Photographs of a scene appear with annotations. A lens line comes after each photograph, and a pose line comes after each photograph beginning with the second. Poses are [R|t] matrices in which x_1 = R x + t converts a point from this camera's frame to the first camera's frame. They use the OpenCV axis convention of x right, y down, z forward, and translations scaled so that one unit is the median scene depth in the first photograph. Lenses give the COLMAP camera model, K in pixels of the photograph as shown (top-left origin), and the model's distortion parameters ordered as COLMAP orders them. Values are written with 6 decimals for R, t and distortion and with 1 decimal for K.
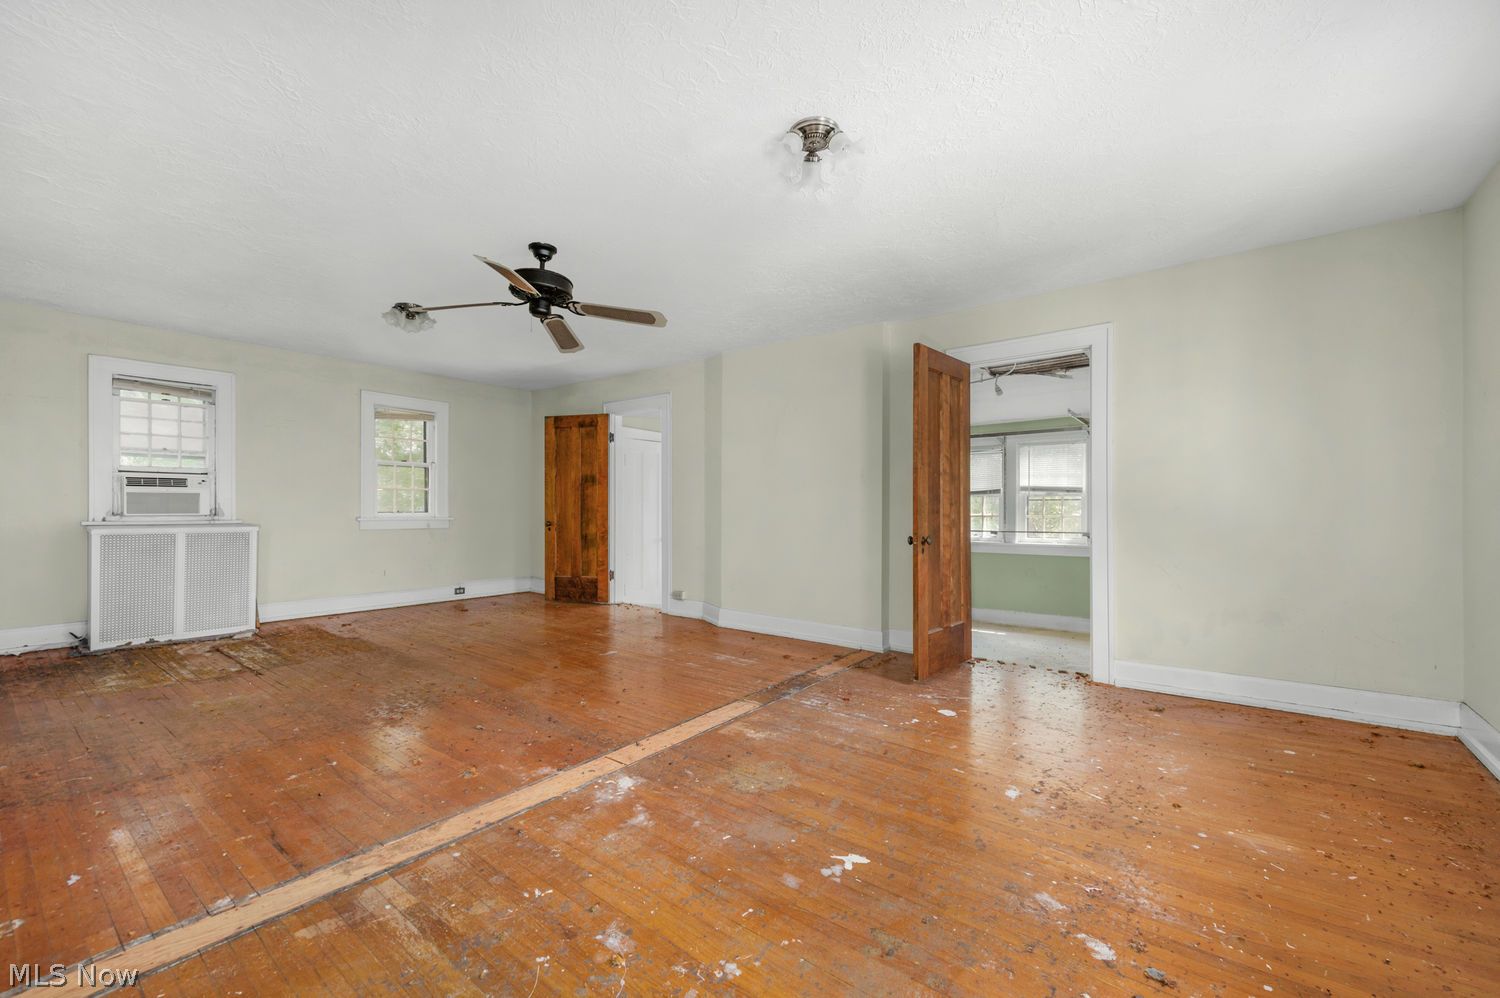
lens RADIAL K [[611.7, 0, 759.8], [0, 611.7, 500.9], [0, 0, 1]] dist [0.004401, -0.000075]
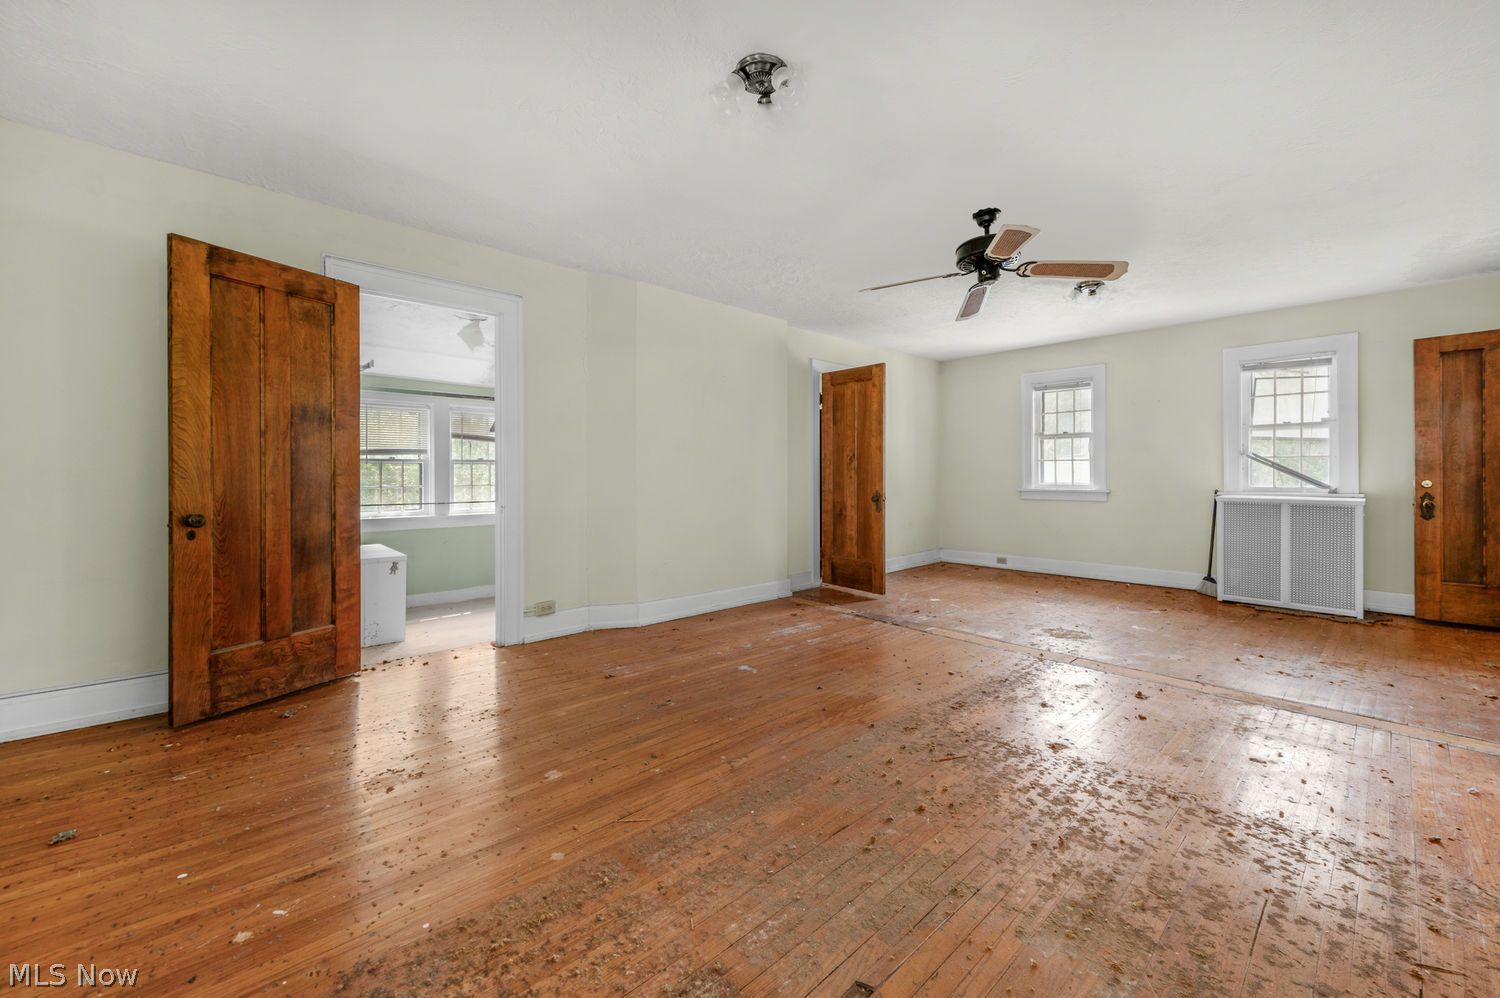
lens RADIAL K [[611.7, 0, 759.2], [0, 611.7, 484.7], [0, 0, 1]] dist [0.004401, -0.000075]
pose [[0.155418, -0.015550, 0.987726, -0.675498], [-0.004309, 0.999856, 0.016419, 0.006557], [-0.987839, -0.006807, 0.155328, 0.595806]]
